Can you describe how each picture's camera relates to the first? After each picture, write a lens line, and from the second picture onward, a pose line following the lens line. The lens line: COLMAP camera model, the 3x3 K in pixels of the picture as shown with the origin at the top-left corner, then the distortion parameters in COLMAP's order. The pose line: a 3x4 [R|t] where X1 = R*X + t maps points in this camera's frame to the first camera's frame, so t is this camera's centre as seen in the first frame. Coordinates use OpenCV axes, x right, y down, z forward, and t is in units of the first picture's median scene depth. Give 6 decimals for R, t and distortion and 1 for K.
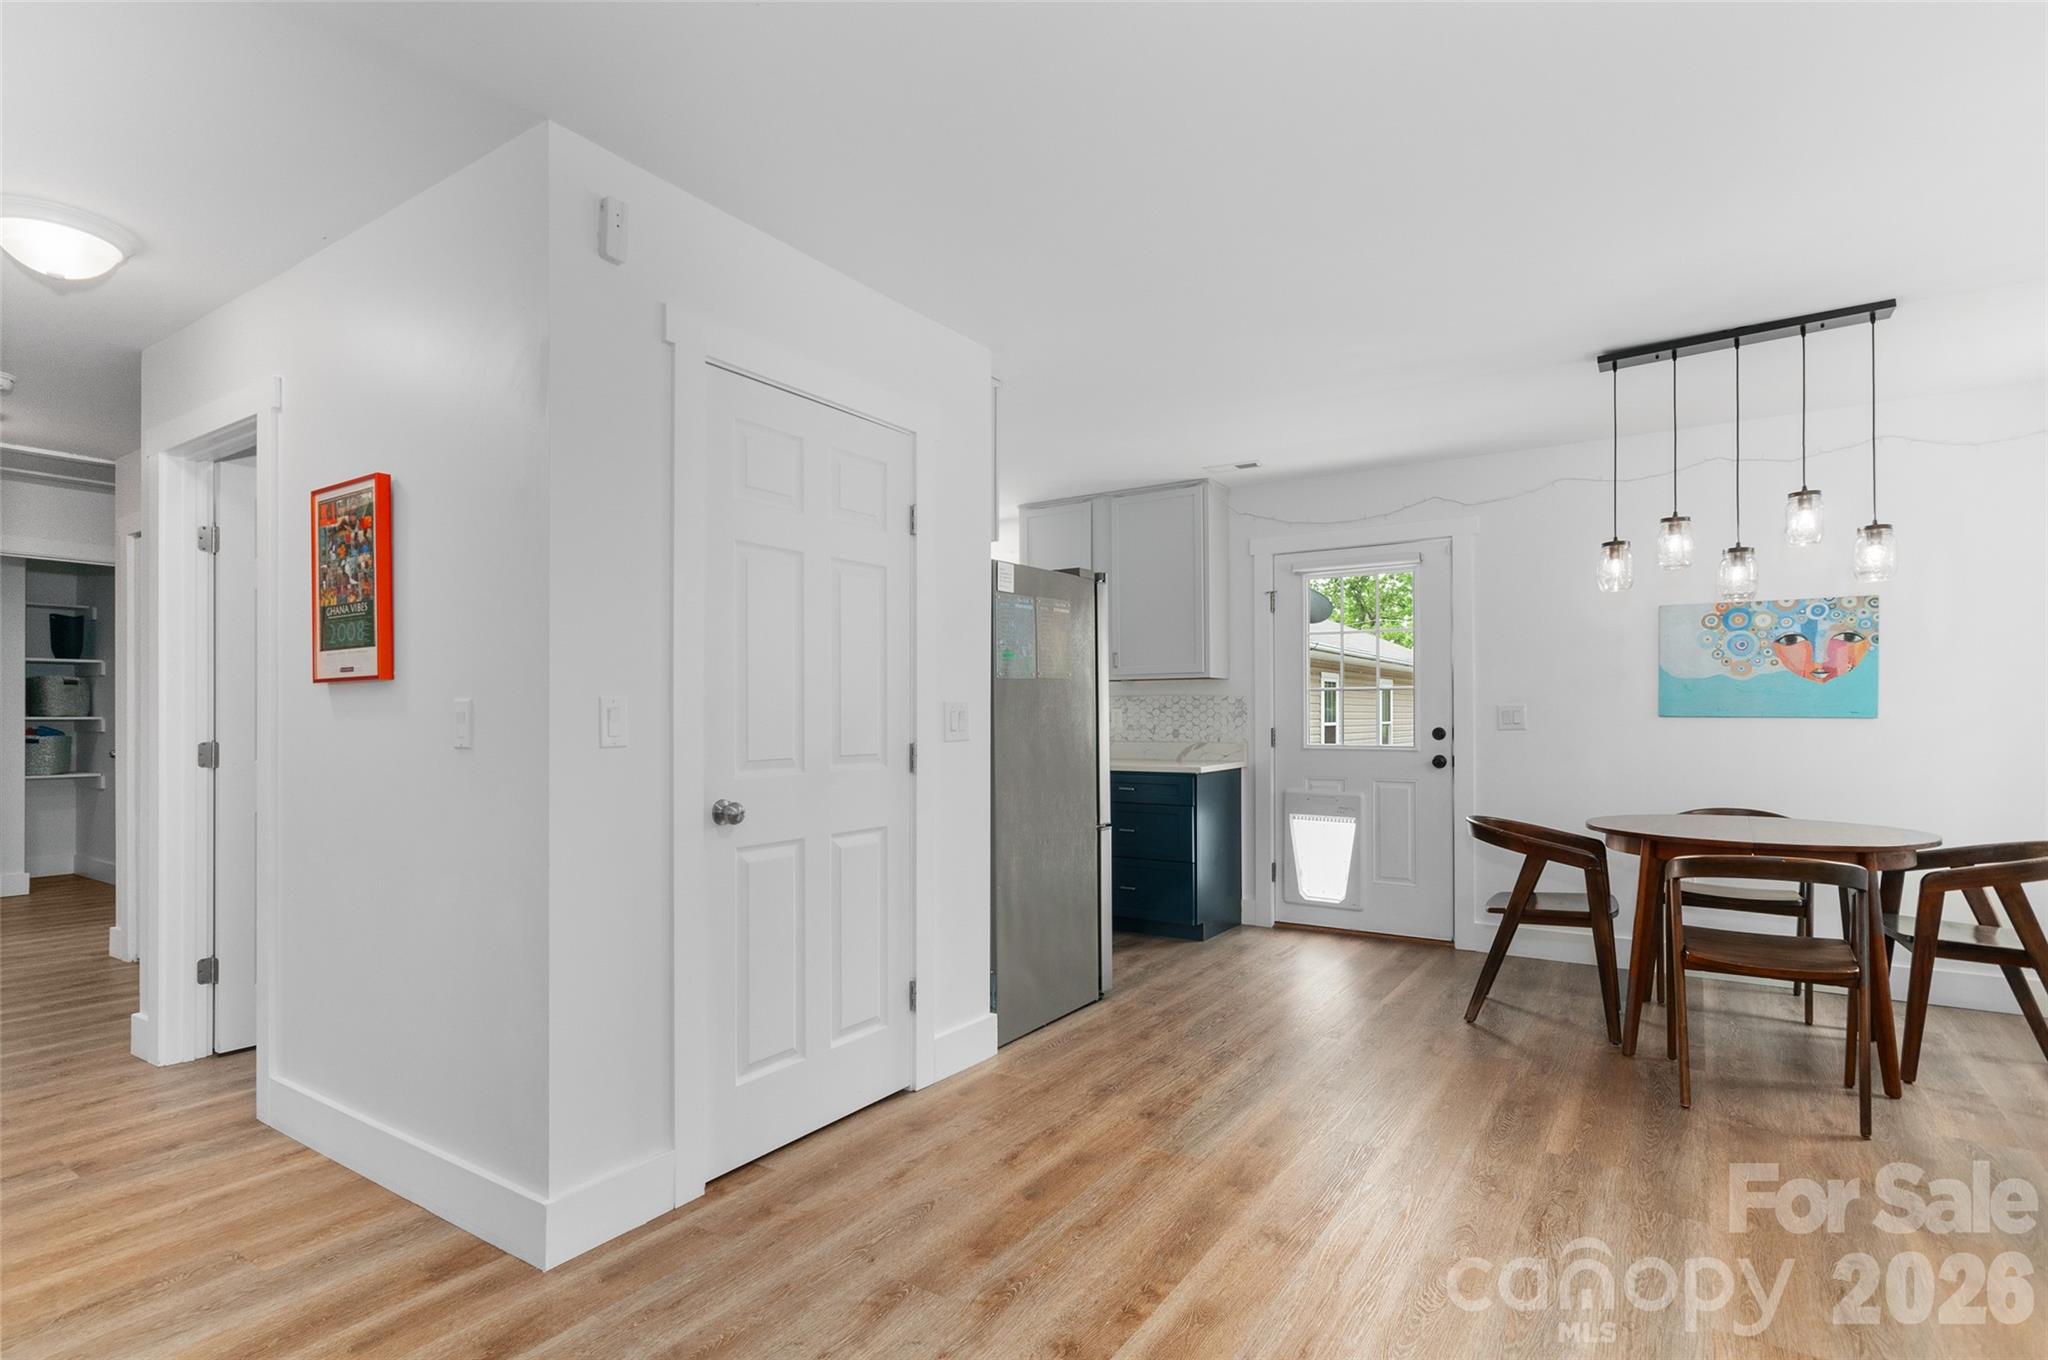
lens RADIAL K [[1035.6, 0, 962.3], [0, 1035.6, 714.2], [0, 0, 1]] dist [0.000051, -0.000047]
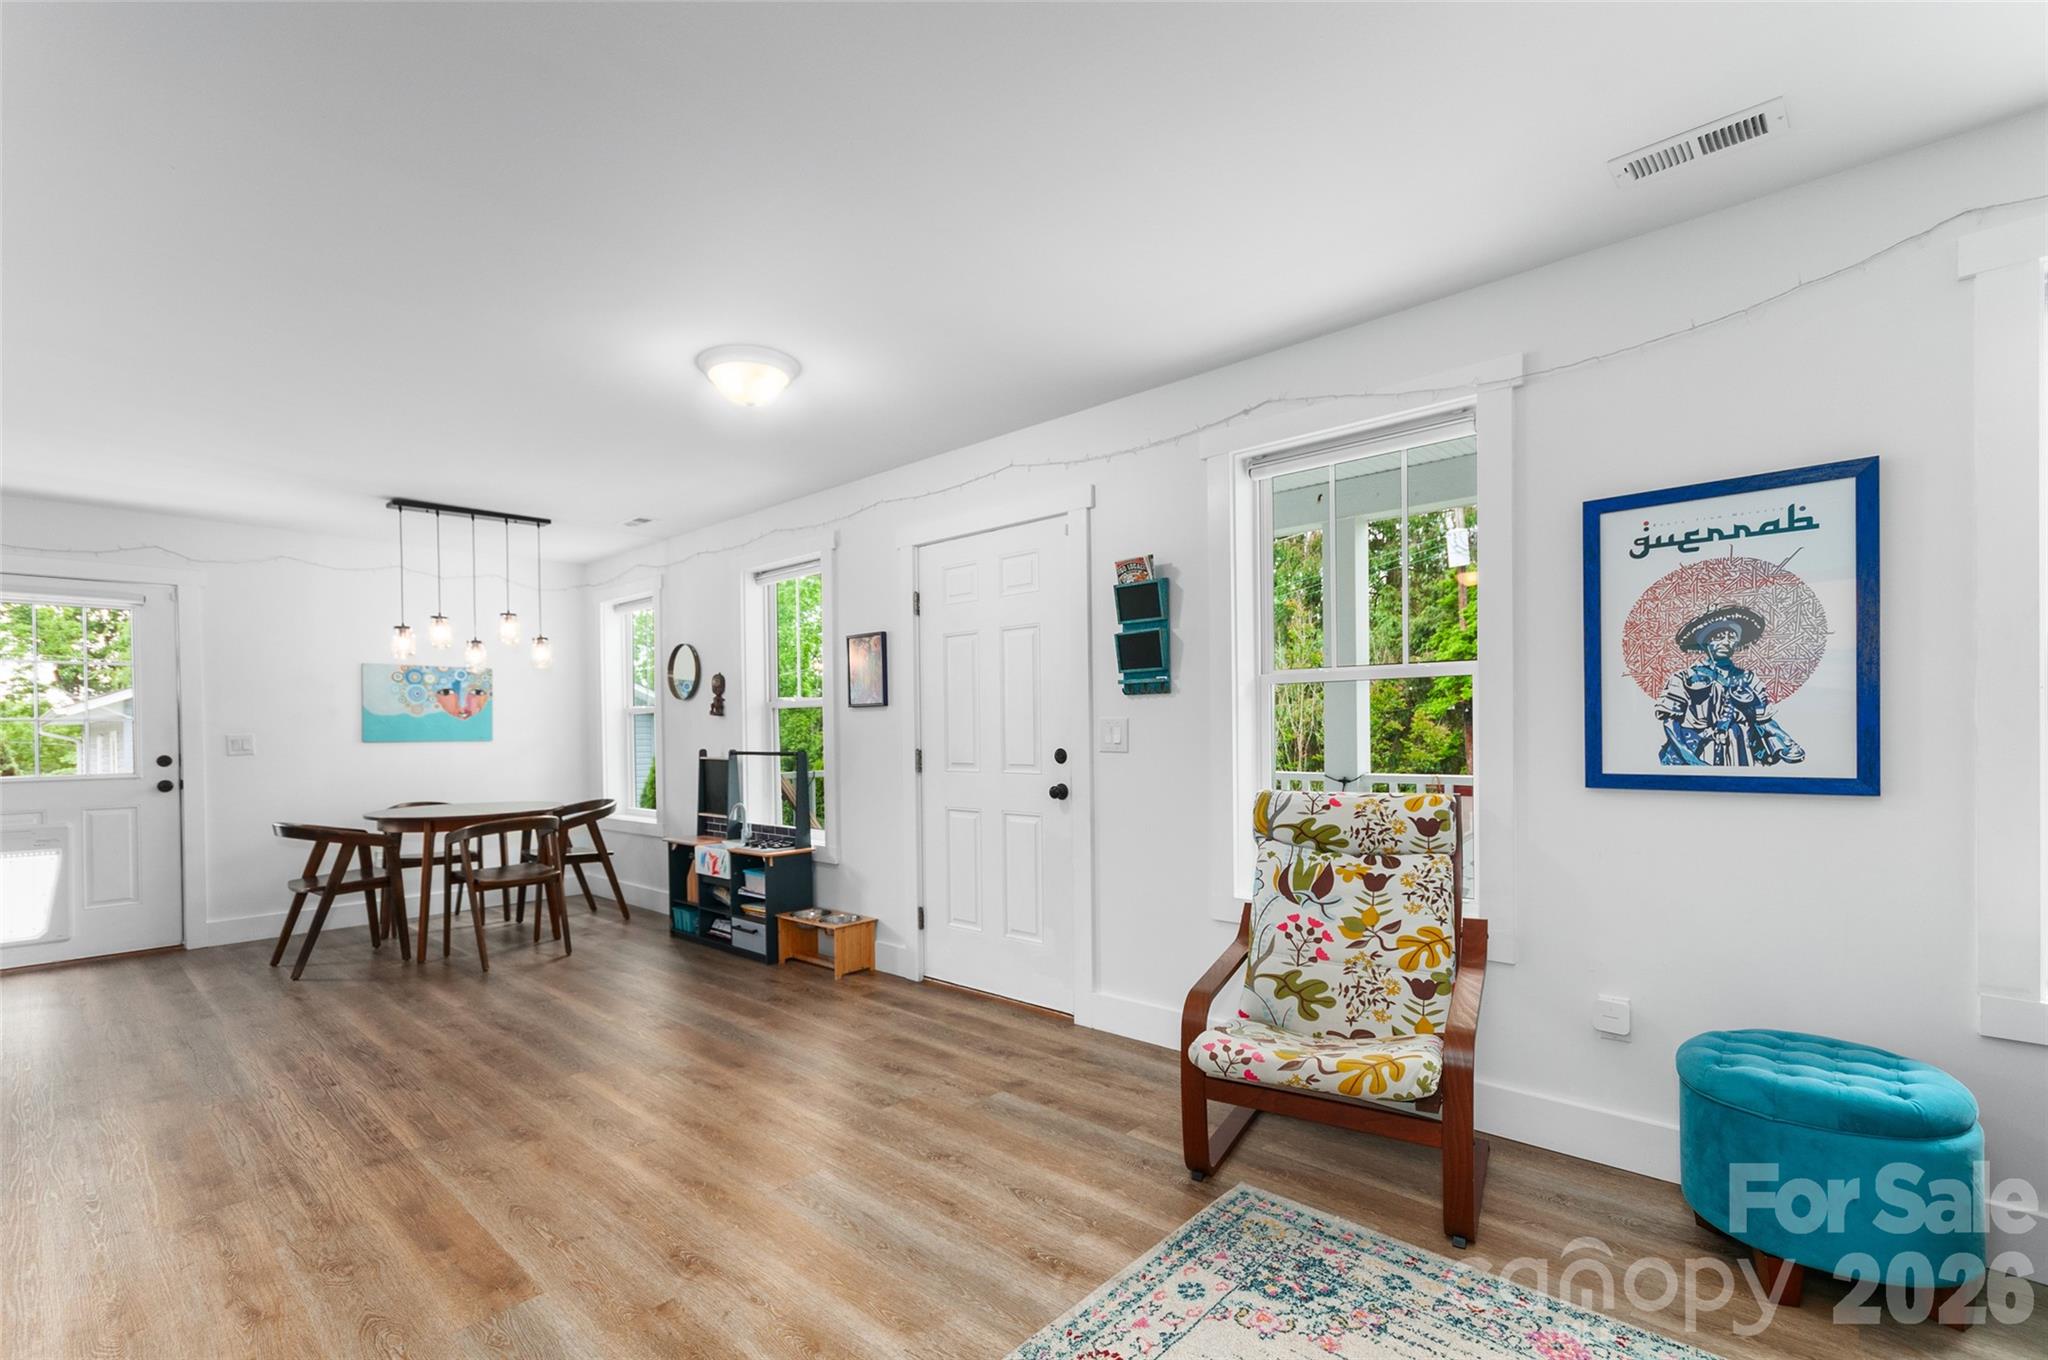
lens RADIAL K [[929.9, 0, 1018.7], [0, 929.9, 738.3], [0, 0, 1]] dist [0.001162, 0.000163]
pose [[0.131799, -0.011940, 0.991205, -0.505874], [0.014350, 0.999846, 0.010136, -0.003262], [-0.991173, 0.012888, 0.131950, -0.053548]]
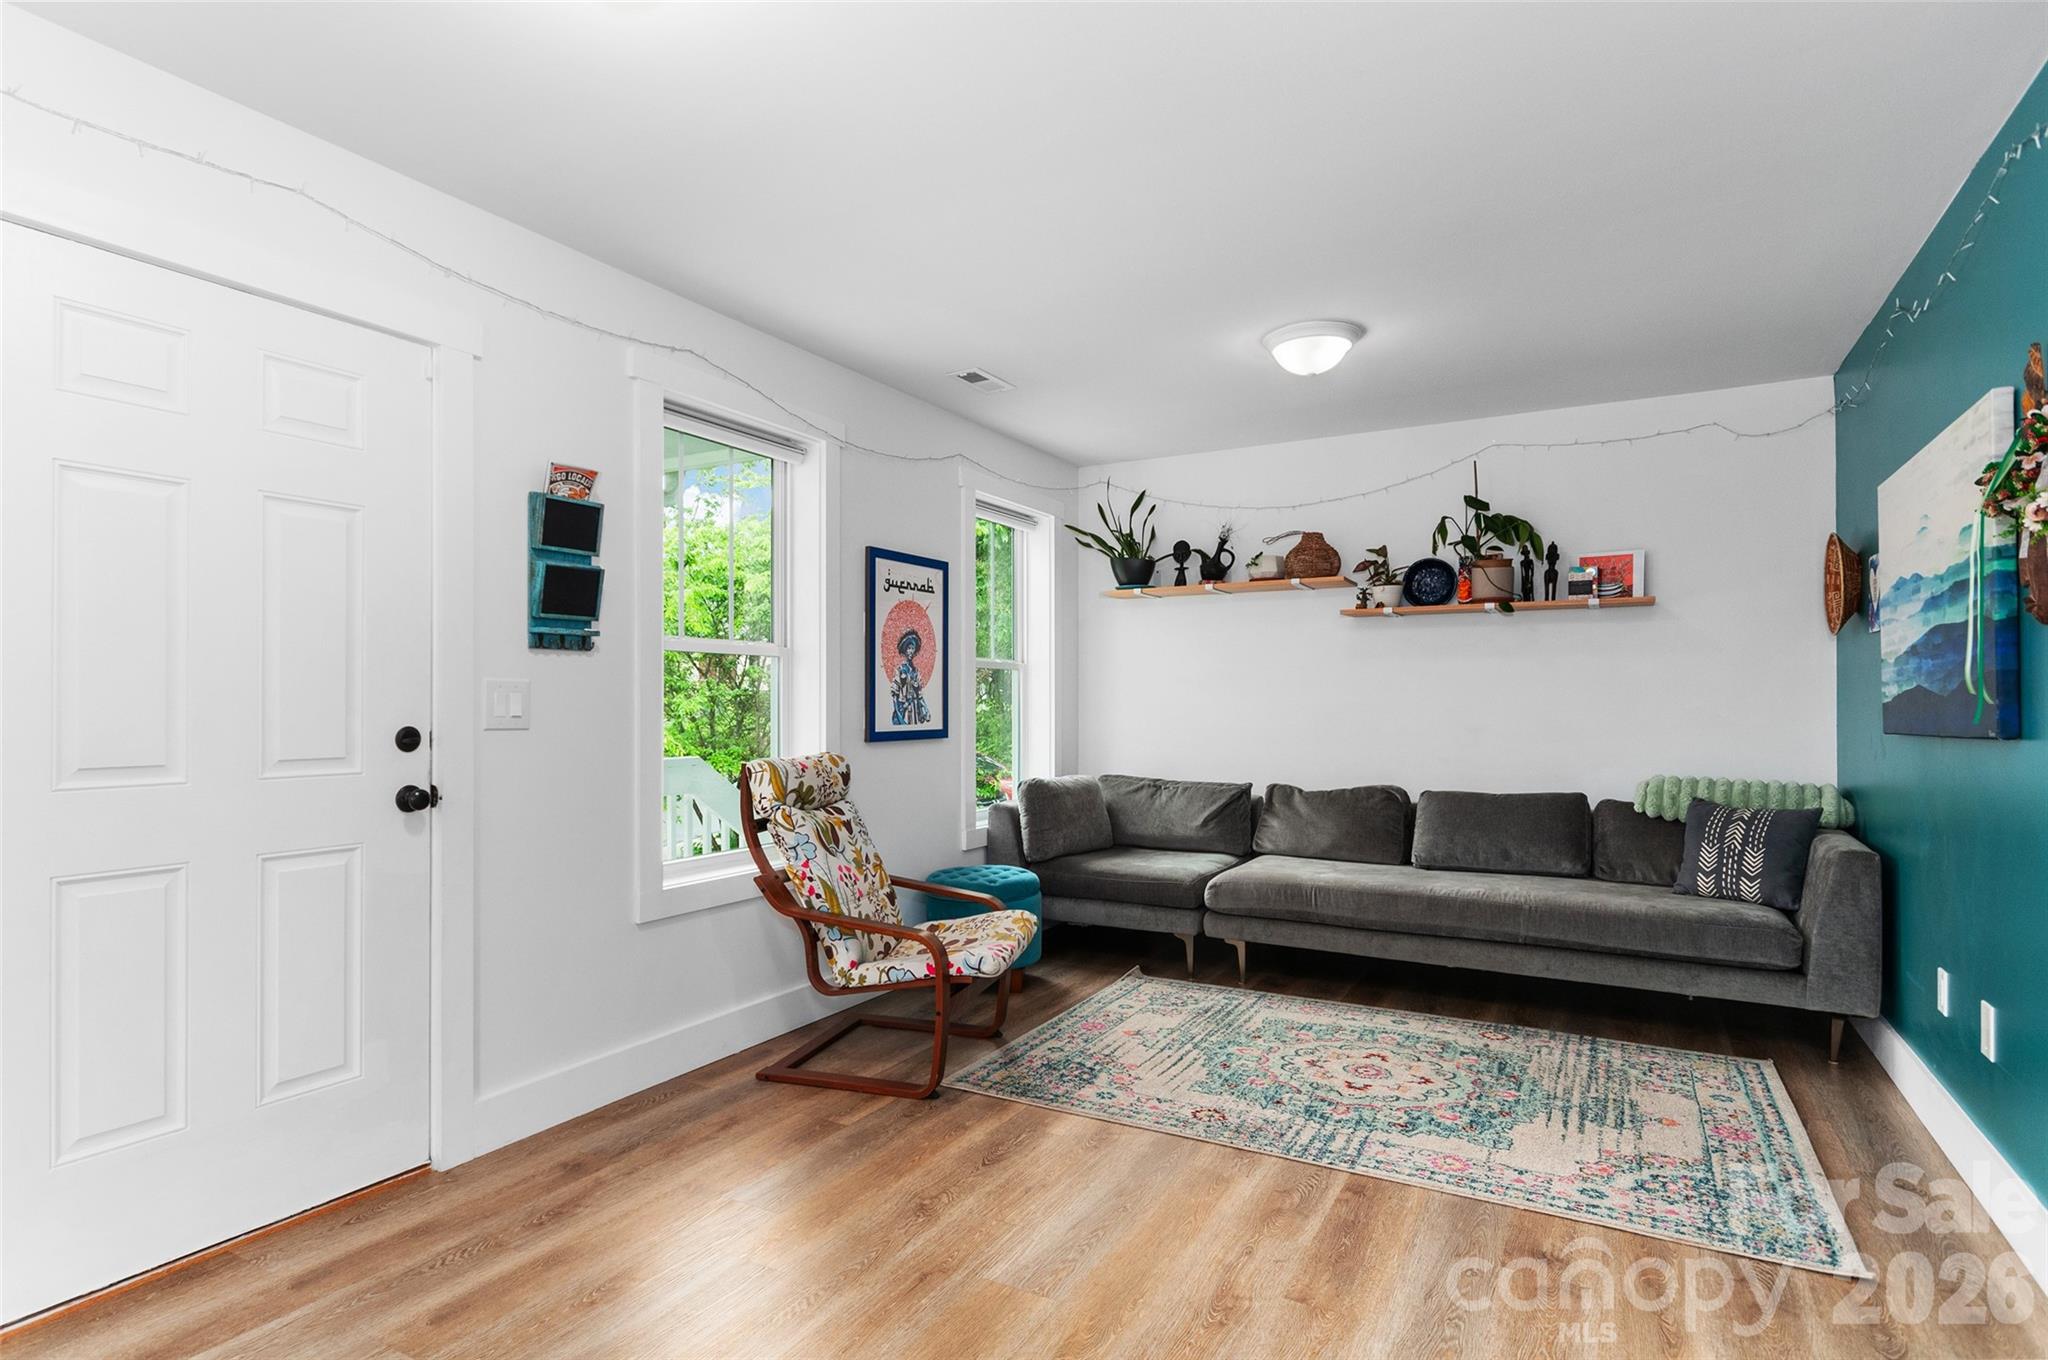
lens RADIAL K [[1089.0, 0, 973.9], [0, 1089.0, 701.5], [0, 0, 1]] dist [-0.002113, -0.000868]
pose [[-0.996391, 0.001299, -0.084873, 0.108017], [0.001366, 0.999999, -0.000736, 0.002435], [0.084871, -0.000849, -0.996392, 0.666076]]
